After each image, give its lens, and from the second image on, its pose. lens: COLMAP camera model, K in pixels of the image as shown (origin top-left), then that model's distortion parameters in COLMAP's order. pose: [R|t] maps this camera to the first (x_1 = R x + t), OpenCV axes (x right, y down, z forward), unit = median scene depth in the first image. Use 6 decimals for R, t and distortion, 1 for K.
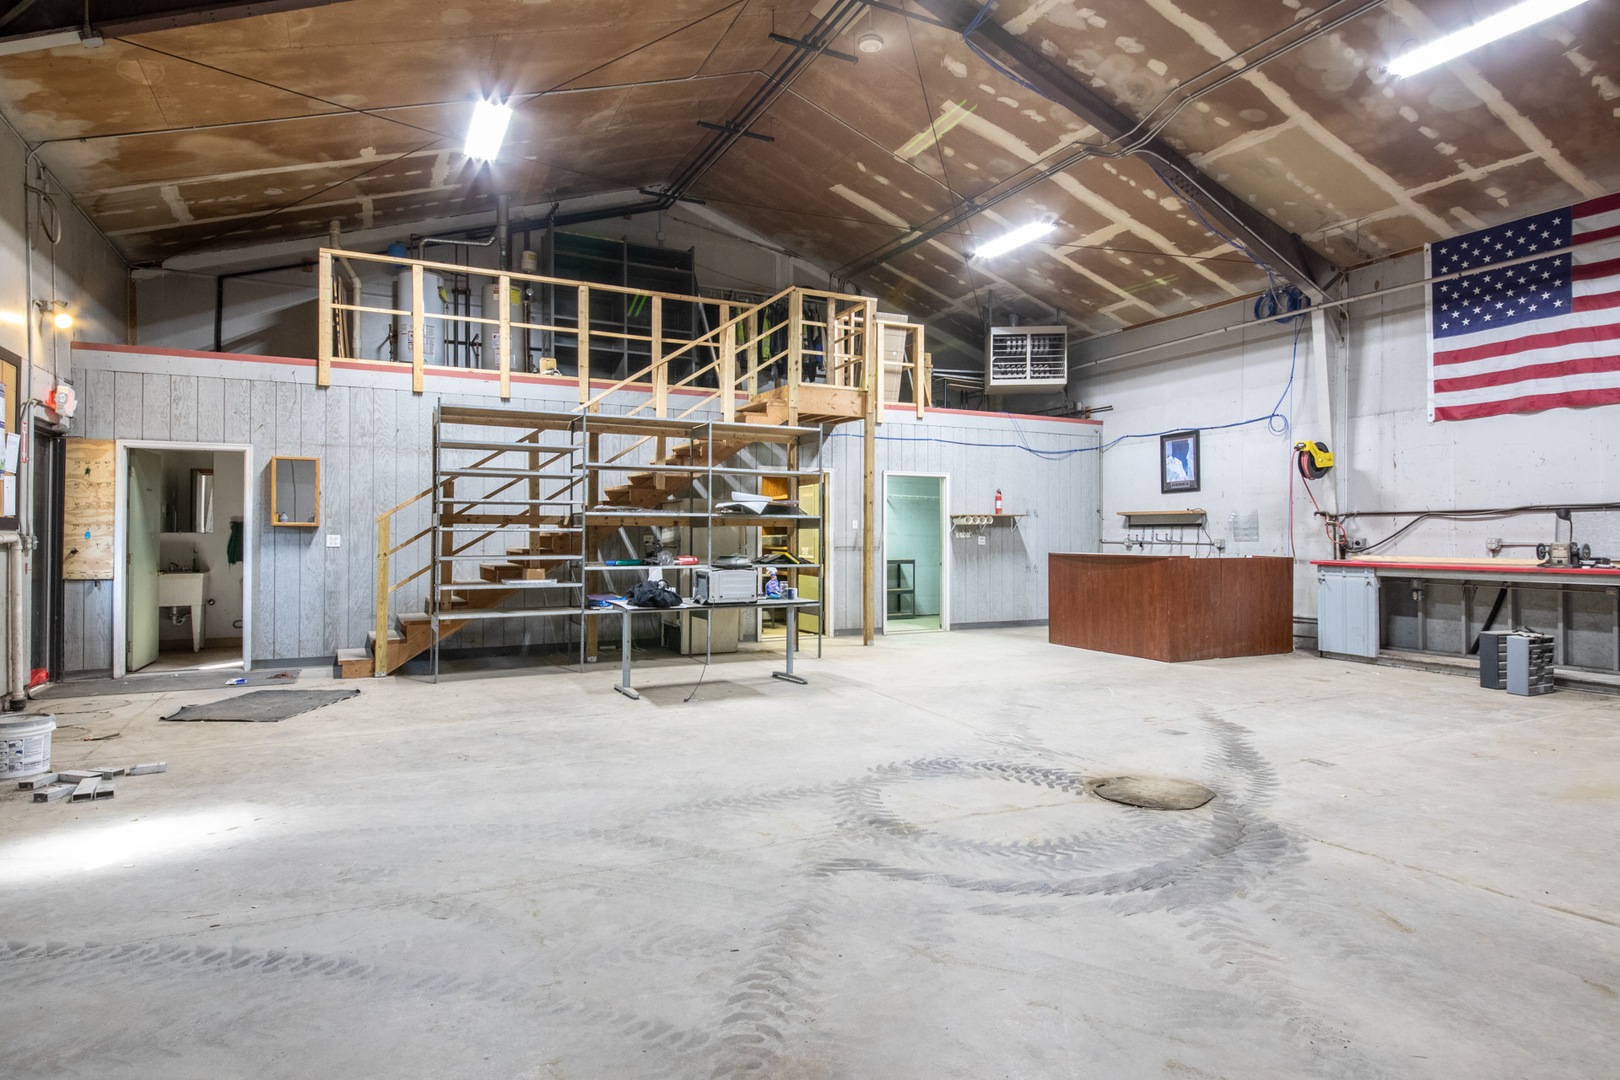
lens RADIAL K [[911.3, 0, 811.0], [0, 911.3, 534.7], [0, 0, 1]] dist [0.004998, 0.000267]
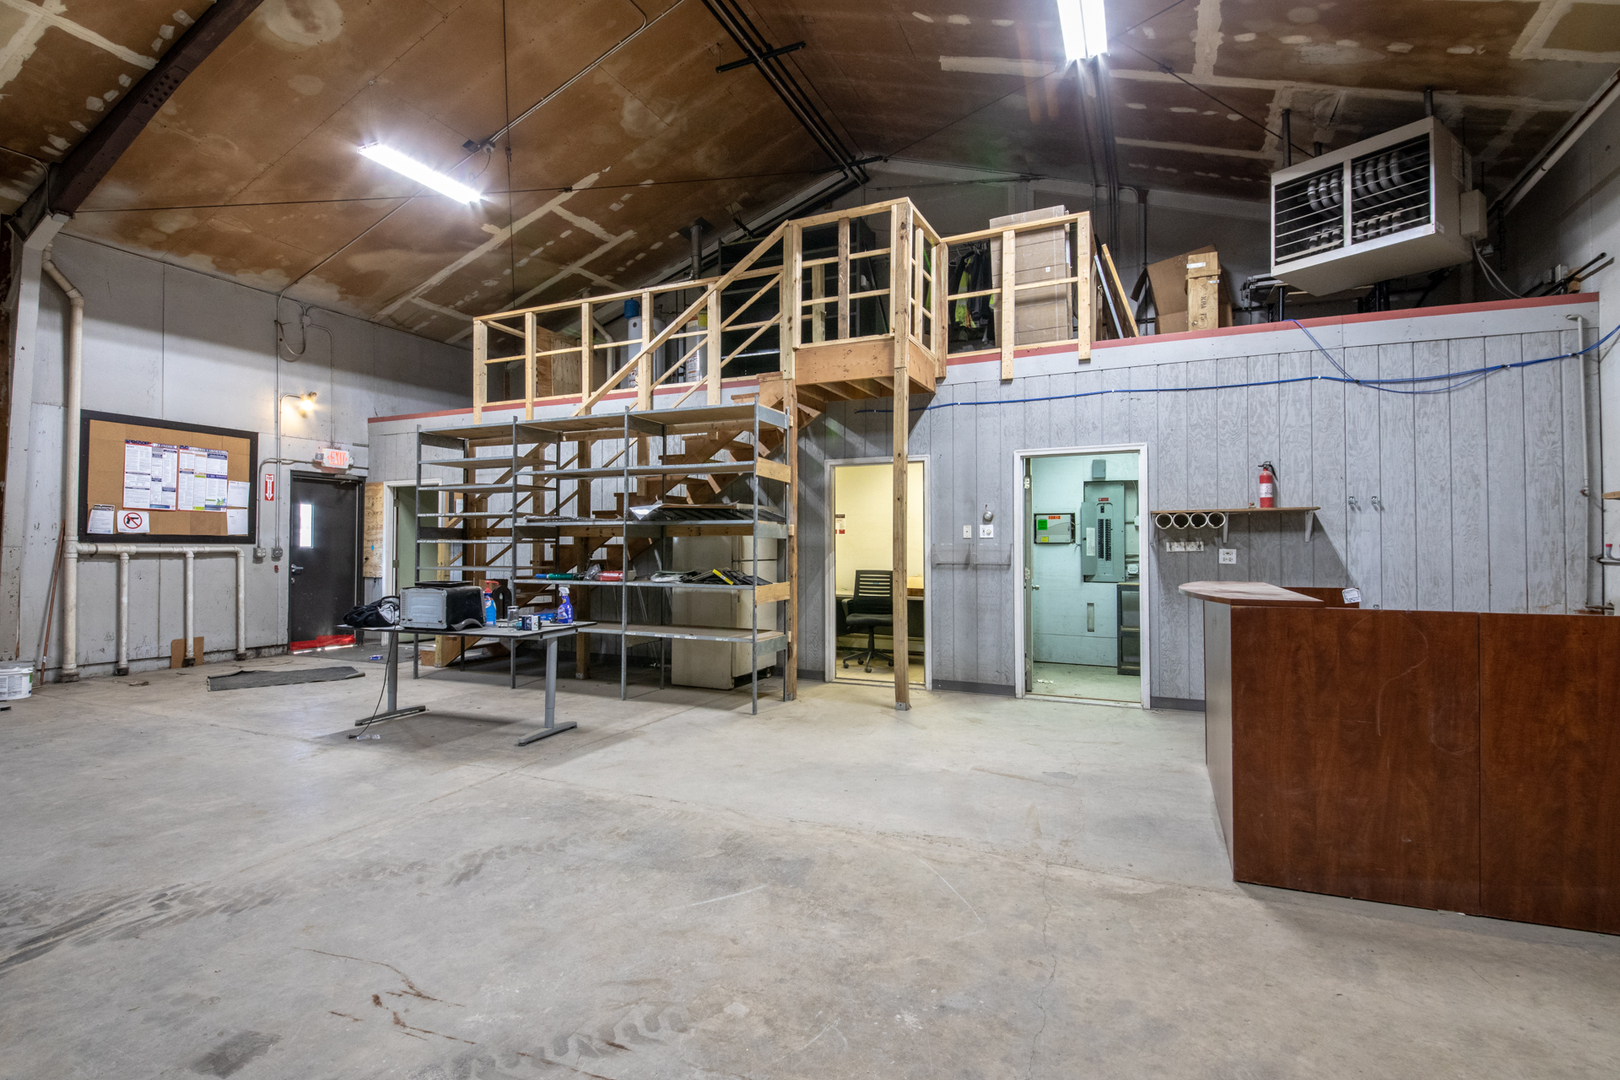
lens RADIAL K [[783.4, 0, 758.2], [0, 783.4, 537.0], [0, 0, 1]] dist [-0.006367, -0.002009]
pose [[0.615895, -0.011913, -0.787738, 0.467857], [-0.000411, 0.999881, -0.015442, 0.002280], [0.787828, 0.009834, 0.615817, 0.570358]]
